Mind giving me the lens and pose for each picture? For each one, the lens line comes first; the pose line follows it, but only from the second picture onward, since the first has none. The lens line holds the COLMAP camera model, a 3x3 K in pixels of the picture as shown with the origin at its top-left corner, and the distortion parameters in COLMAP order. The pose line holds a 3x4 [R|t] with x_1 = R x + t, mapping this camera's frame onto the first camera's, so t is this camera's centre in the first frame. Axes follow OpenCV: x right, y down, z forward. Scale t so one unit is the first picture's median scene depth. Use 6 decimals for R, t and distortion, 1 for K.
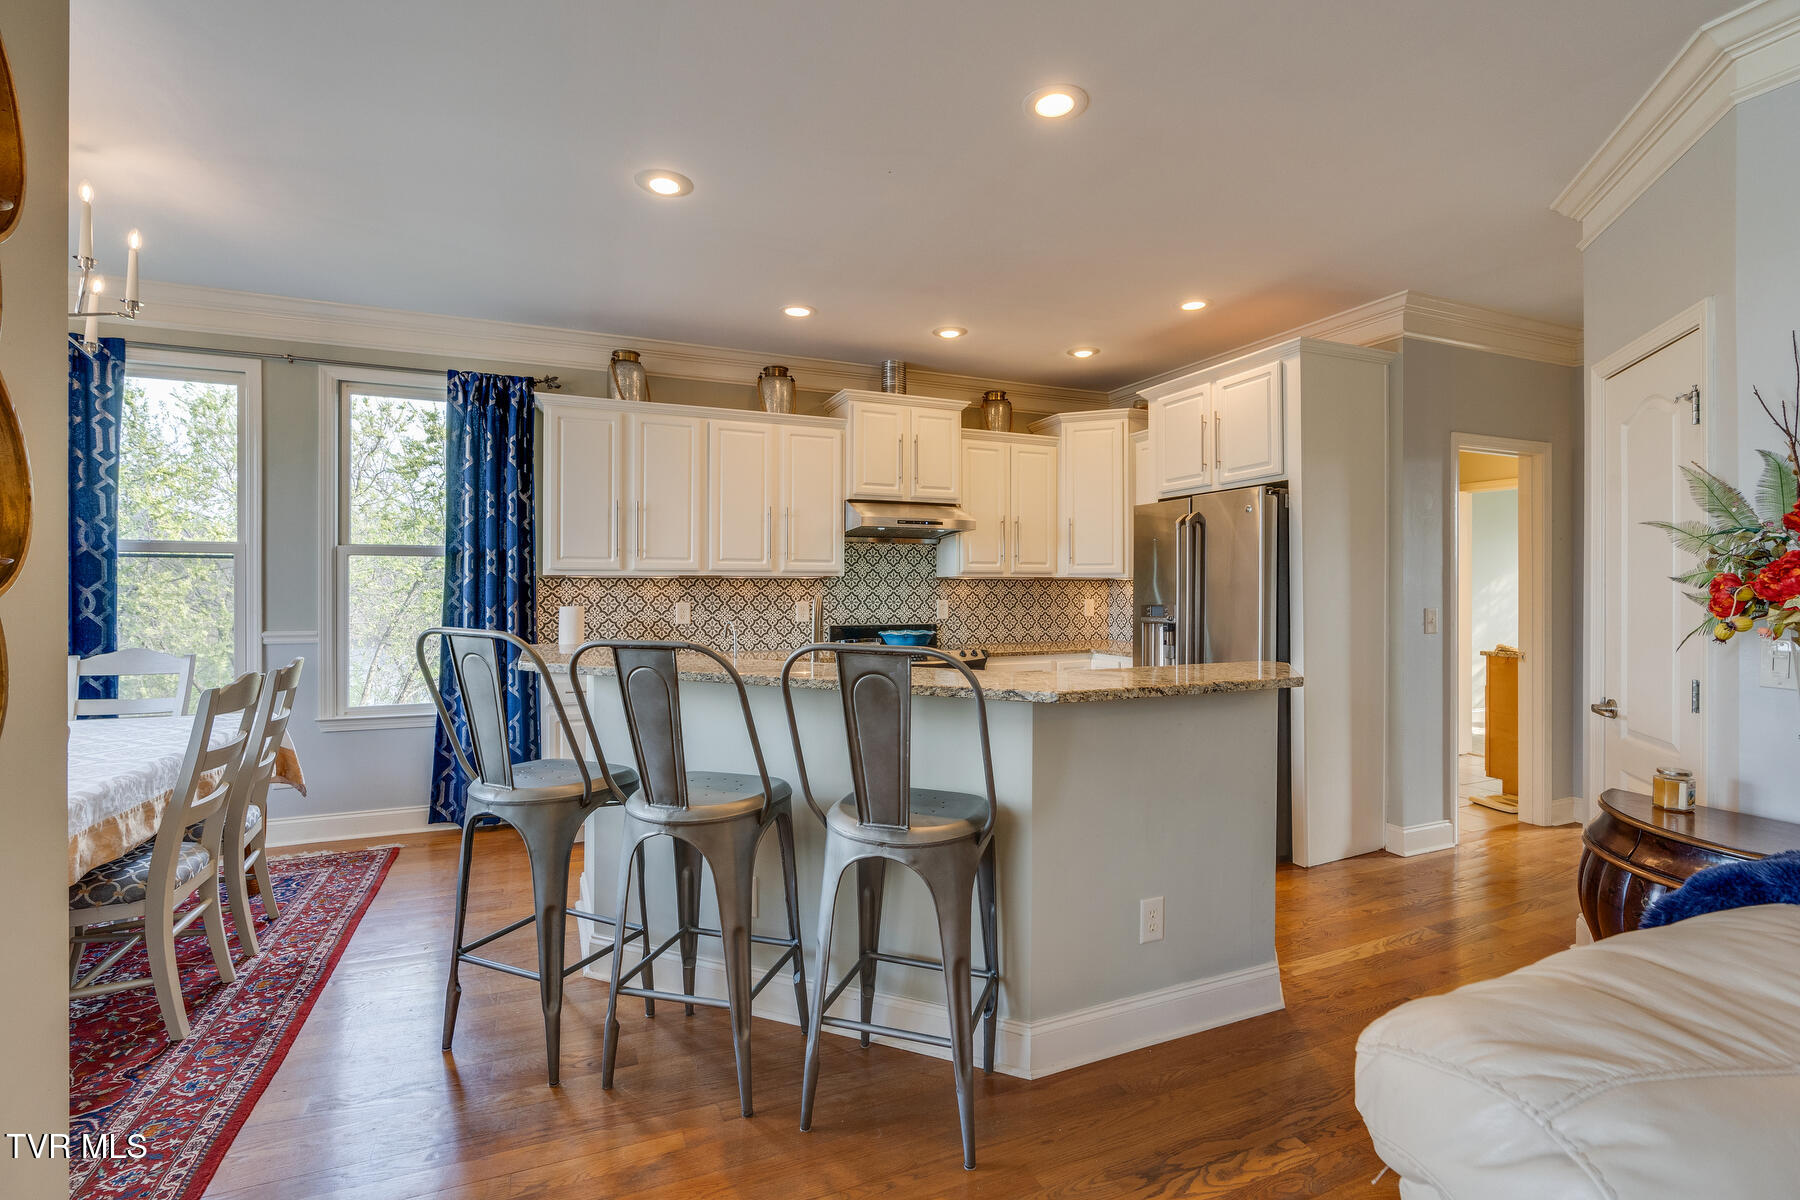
lens RADIAL K [[812.9, 0, 896.1], [0, 812.9, 588.7], [0, 0, 1]] dist [-0.007776, 0.001905]
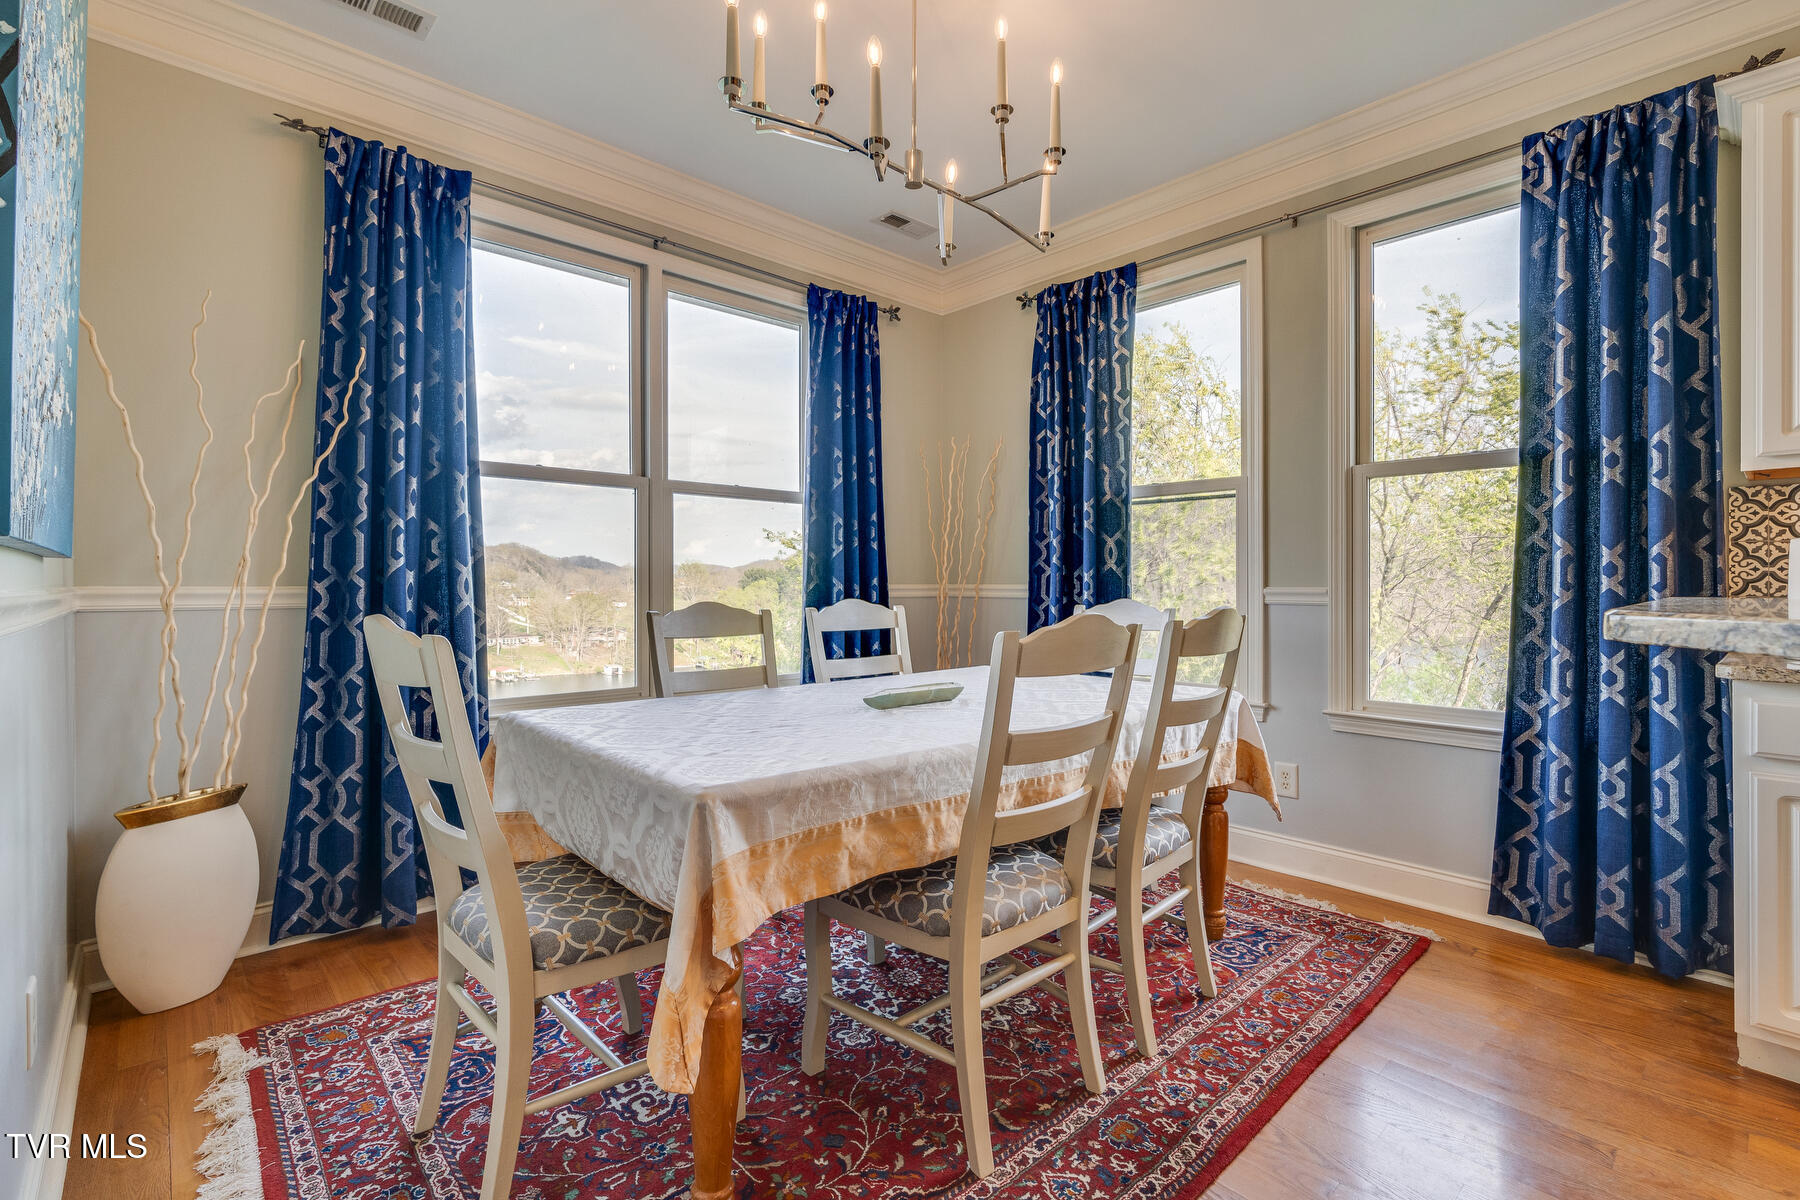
lens RADIAL K [[812.9, 0, 902.0], [0, 812.9, 585.8], [0, 0, 1]] dist [-0.007776, 0.001905]
pose [[0.340404, 0.000967, -0.940279, -0.168670], [0.000053, 0.999999, 0.001047, 0.049678], [0.940279, -0.000407, 0.340404, 0.403663]]
